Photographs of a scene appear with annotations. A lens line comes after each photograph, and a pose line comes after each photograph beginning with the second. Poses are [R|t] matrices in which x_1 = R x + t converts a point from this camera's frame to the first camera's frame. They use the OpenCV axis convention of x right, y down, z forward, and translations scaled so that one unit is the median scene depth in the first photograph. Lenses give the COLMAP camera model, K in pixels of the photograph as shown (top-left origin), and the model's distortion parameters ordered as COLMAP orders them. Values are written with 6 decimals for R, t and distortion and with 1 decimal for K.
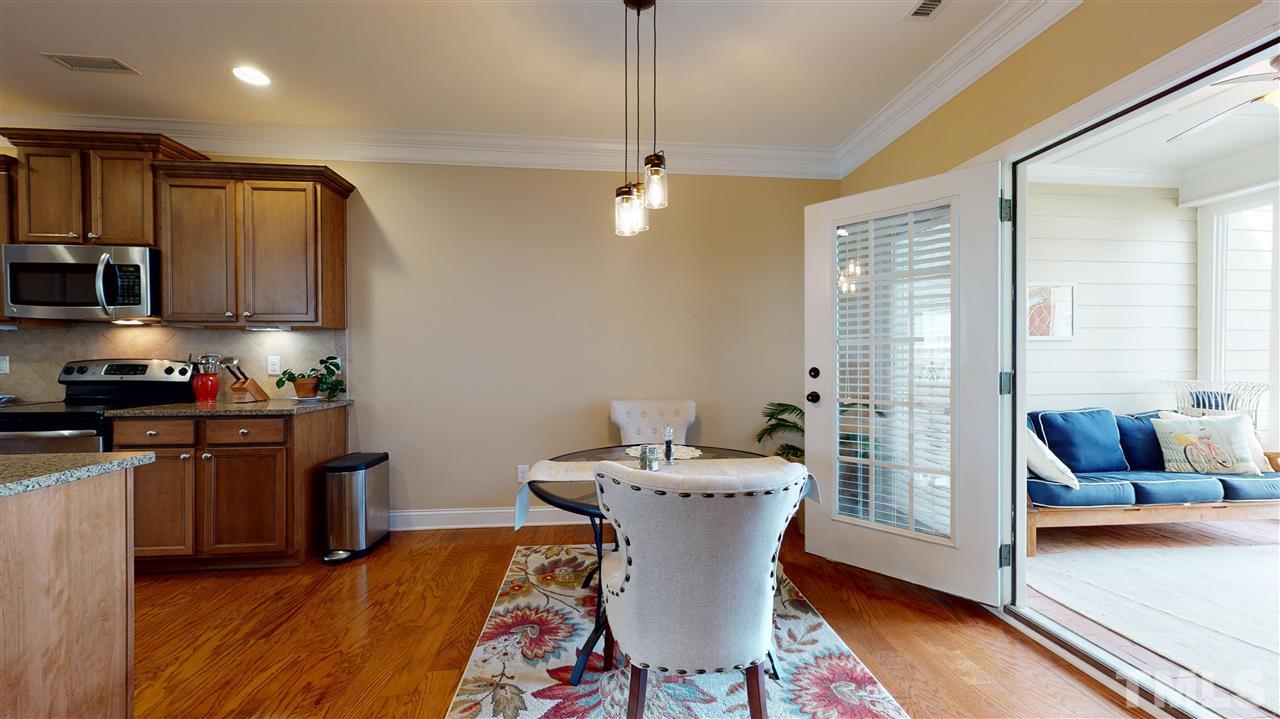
lens RADIAL K [[471.0, 0, 641.5], [0, 471.0, 360.4], [0, 0, 1]] dist [-0.001501, 0.000891]
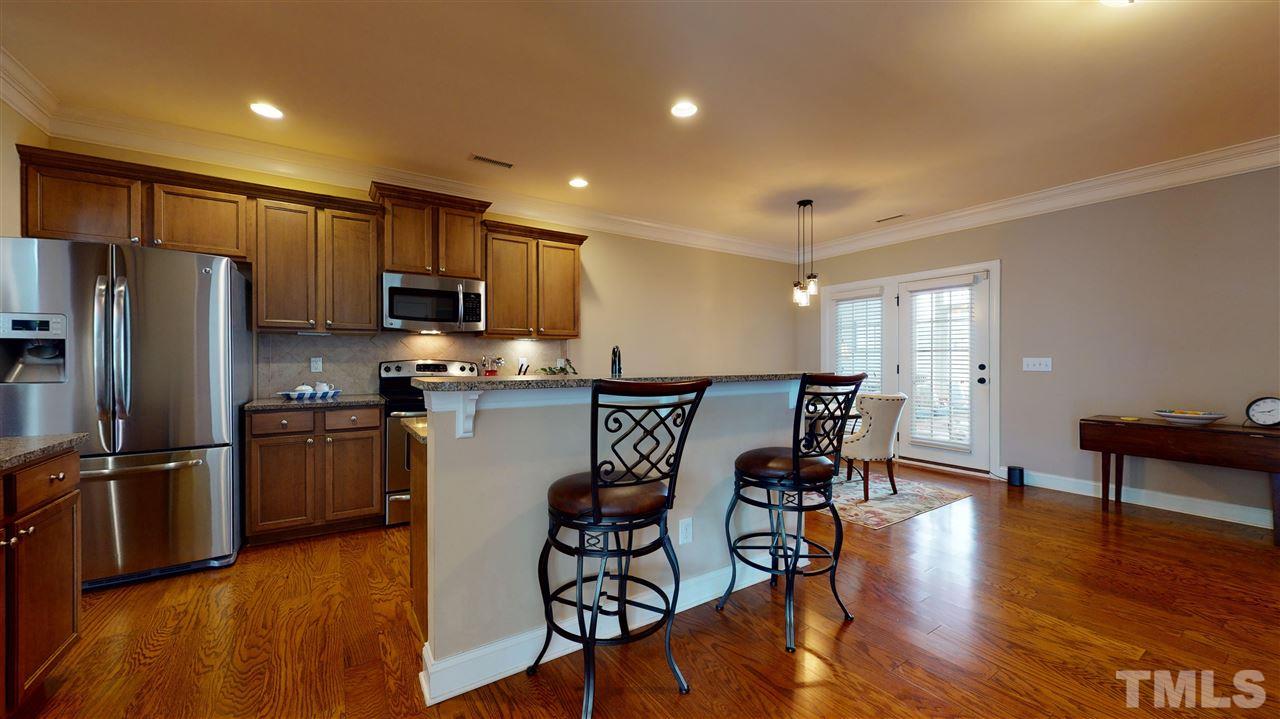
lens RADIAL K [[471.0, 0, 635.6], [0, 471.0, 362.6], [0, 0, 1]] dist [-0.001501, 0.000891]
pose [[0.889188, -0.002246, 0.457537, -1.263240], [0.002067, 0.999997, 0.000892, 0.004077], [-0.457538, 0.000153, 0.889190, -0.462835]]
